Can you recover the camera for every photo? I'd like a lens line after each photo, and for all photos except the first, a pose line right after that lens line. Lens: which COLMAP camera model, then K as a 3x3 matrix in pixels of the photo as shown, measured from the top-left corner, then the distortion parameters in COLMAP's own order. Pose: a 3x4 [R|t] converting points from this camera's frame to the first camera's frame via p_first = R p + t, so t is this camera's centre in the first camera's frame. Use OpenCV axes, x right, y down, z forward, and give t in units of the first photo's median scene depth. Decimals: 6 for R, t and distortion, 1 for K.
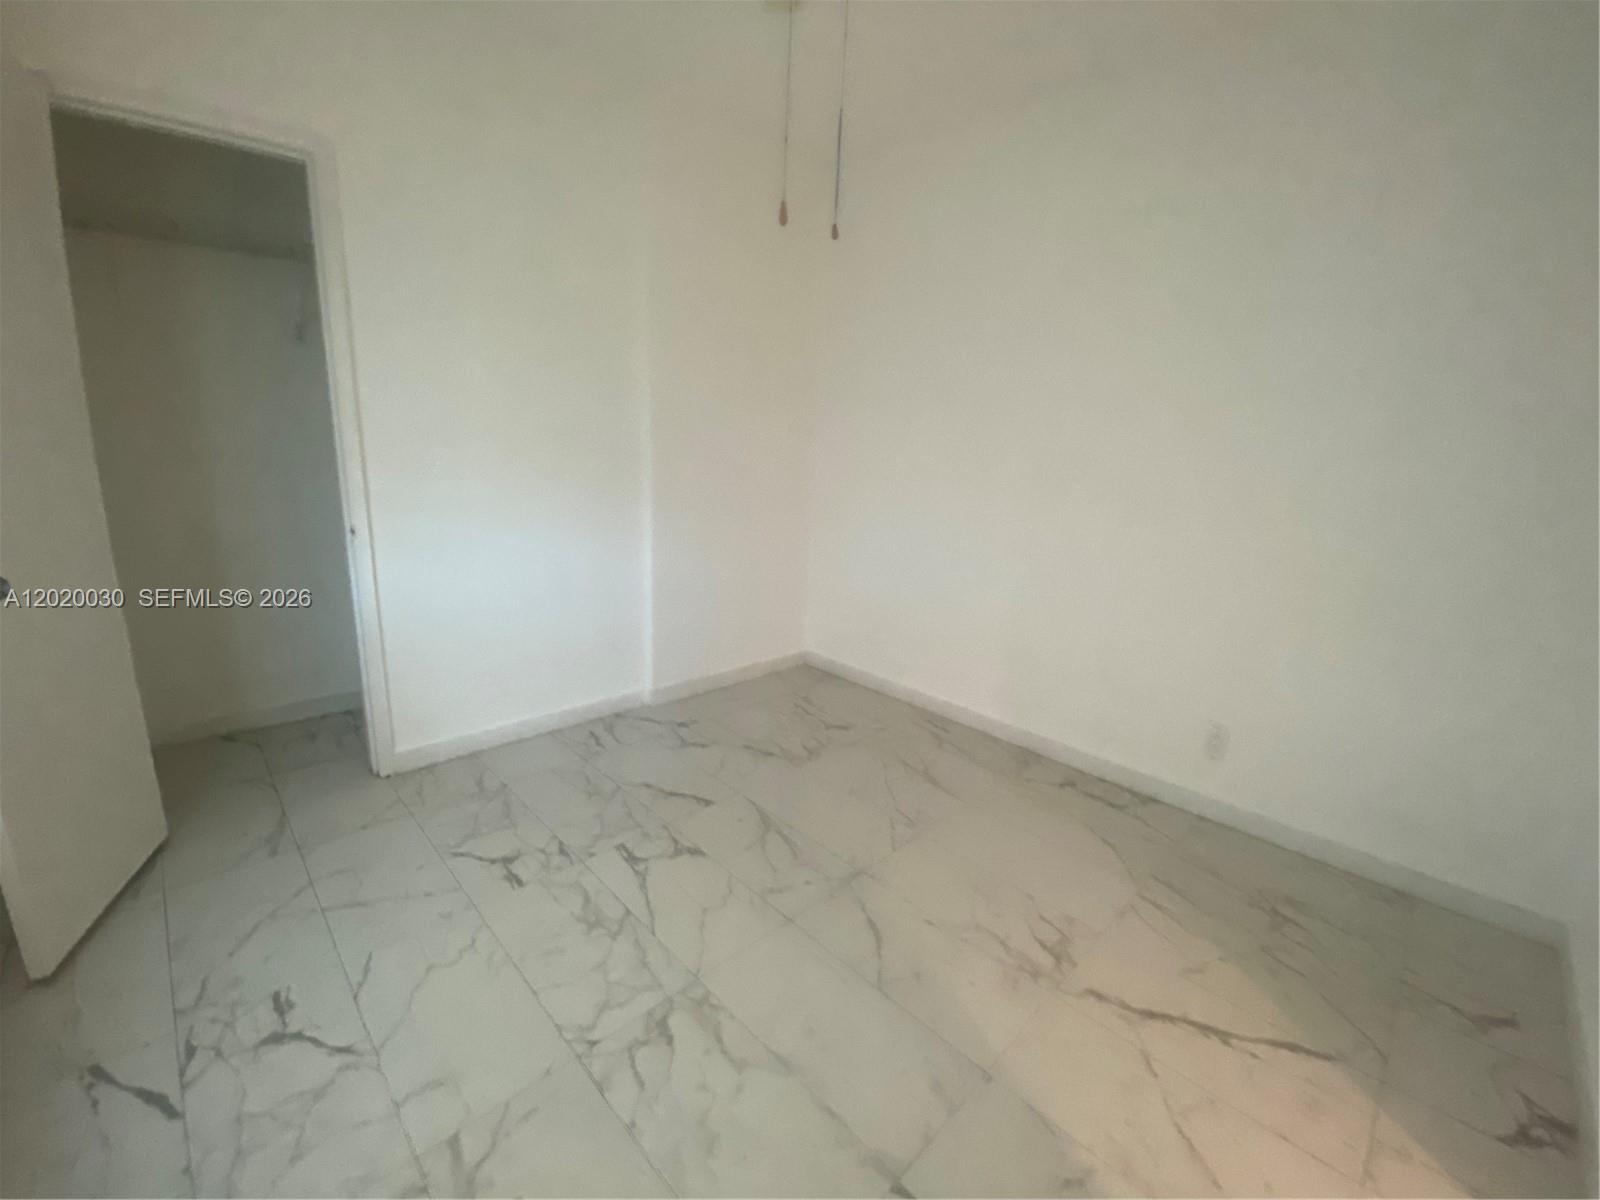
lens RADIAL K [[653.9, 0, 813.8], [0, 653.9, 590.6], [0, 0, 1]] dist [0.038573, -0.030860]
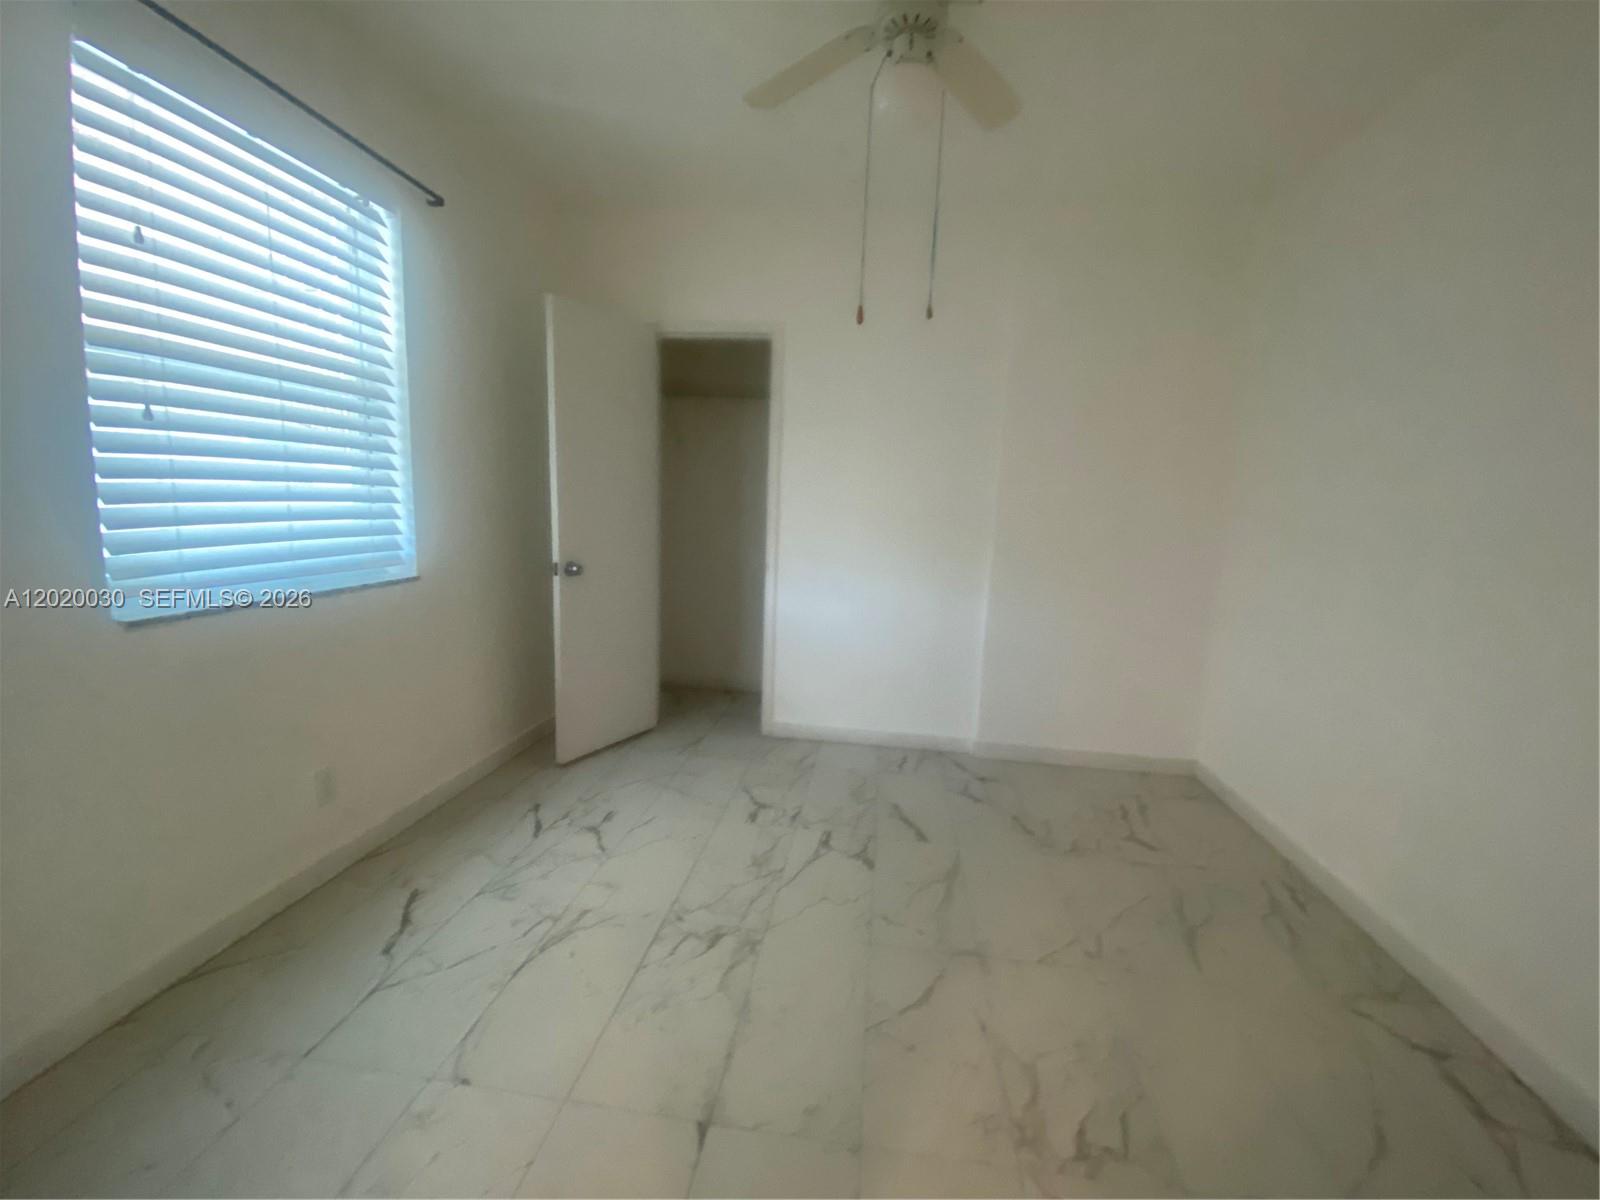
lens RADIAL K [[653.9, 0, 813.8], [0, 653.9, 590.6], [0, 0, 1]] dist [0.038573, -0.030860]
pose [[0.616047, 0.083259, -0.783297, 0.586717], [-0.180919, 0.982770, -0.037827, 0.002534], [0.766652, 0.165017, 0.620496, 0.158140]]
